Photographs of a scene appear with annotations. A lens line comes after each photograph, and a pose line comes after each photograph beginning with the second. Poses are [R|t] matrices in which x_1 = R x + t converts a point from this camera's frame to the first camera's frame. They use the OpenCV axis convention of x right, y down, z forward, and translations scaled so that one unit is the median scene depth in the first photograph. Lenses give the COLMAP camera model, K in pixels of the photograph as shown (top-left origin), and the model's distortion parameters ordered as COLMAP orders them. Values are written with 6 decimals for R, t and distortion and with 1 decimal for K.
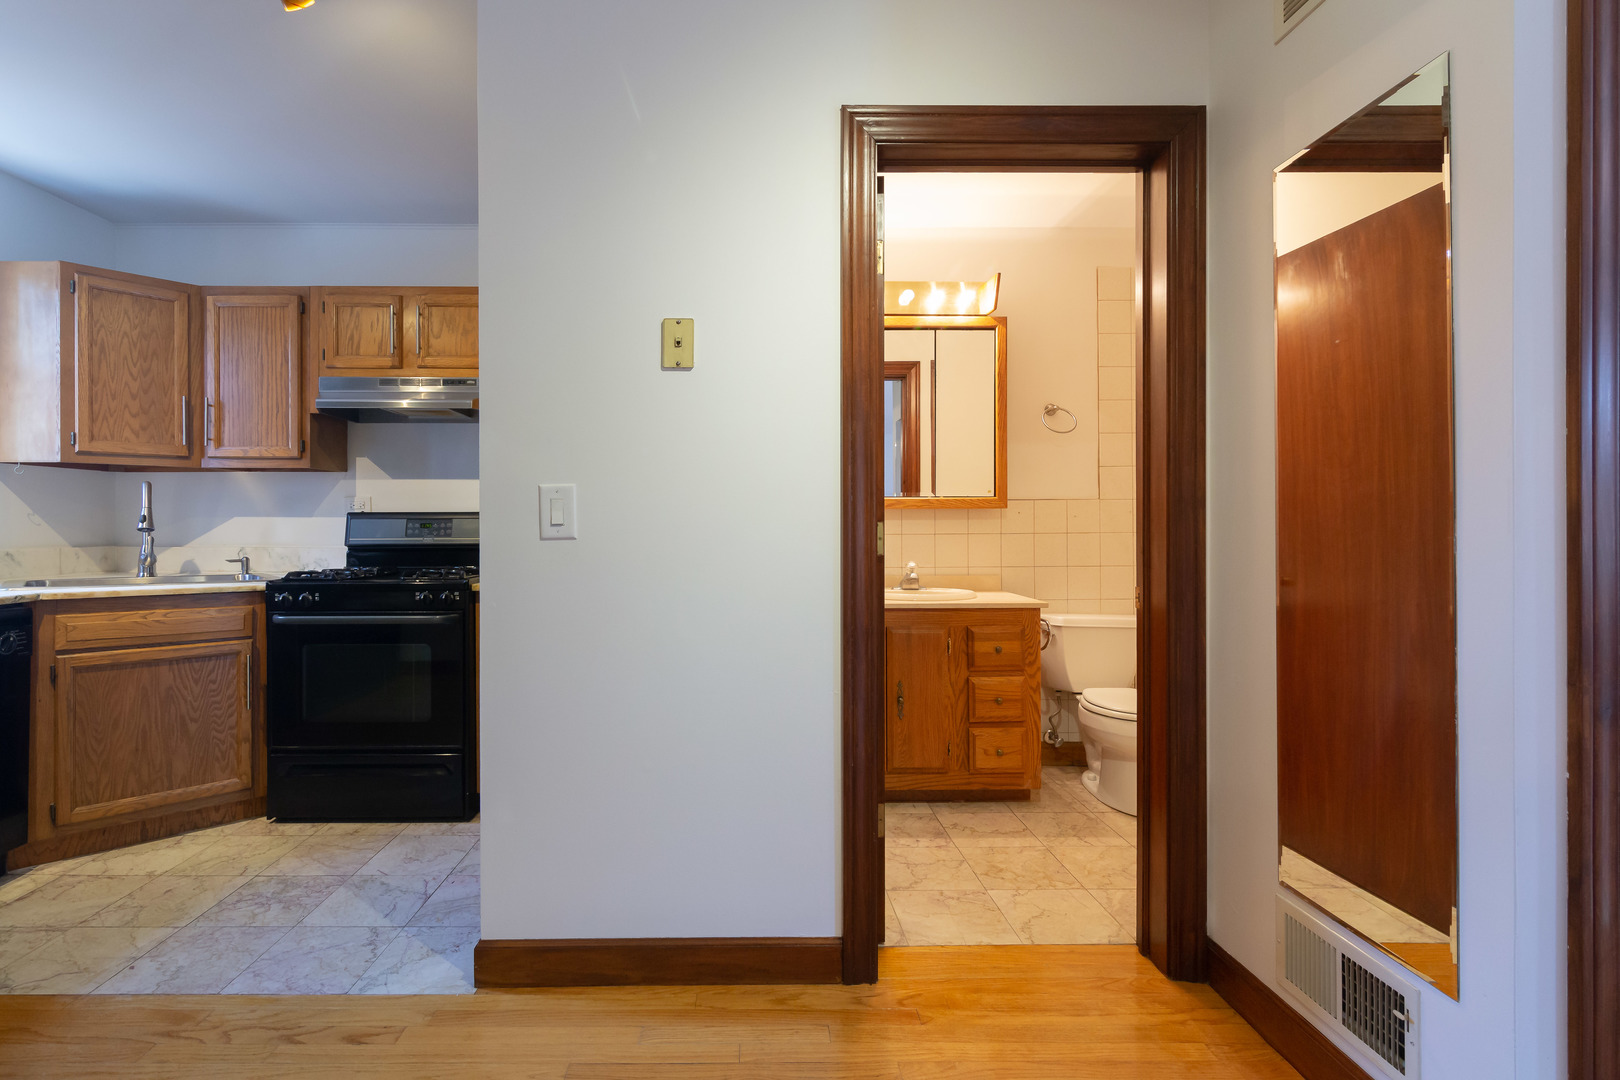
lens RADIAL K [[745.7, 0, 749.7], [0, 745.7, 524.6], [0, 0, 1]] dist [0.001404, -0.001034]
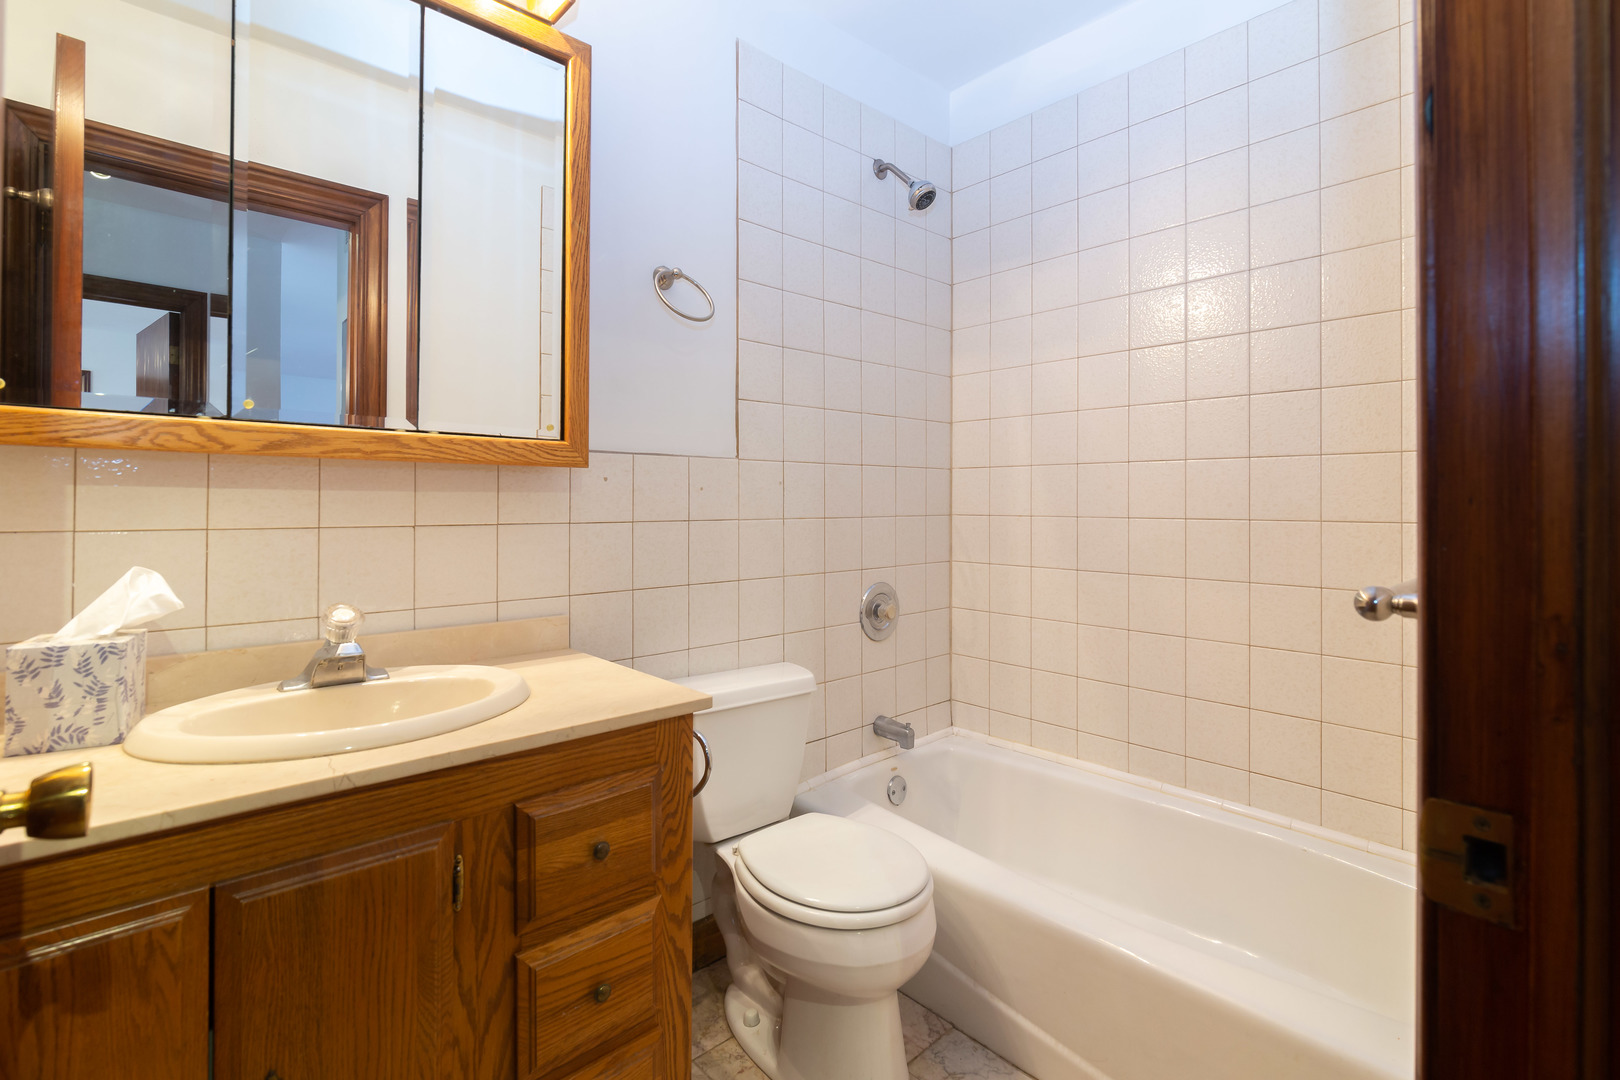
lens RADIAL K [[745.7, 0, 777.0], [0, 745.7, 490.2], [0, 0, 1]] dist [0.001404, -0.001034]
pose [[0.767076, 0.013567, 0.641413, 0.155301], [-0.005840, 0.999883, -0.014165, -0.002320], [-0.641529, 0.007120, 0.767065, 0.627621]]
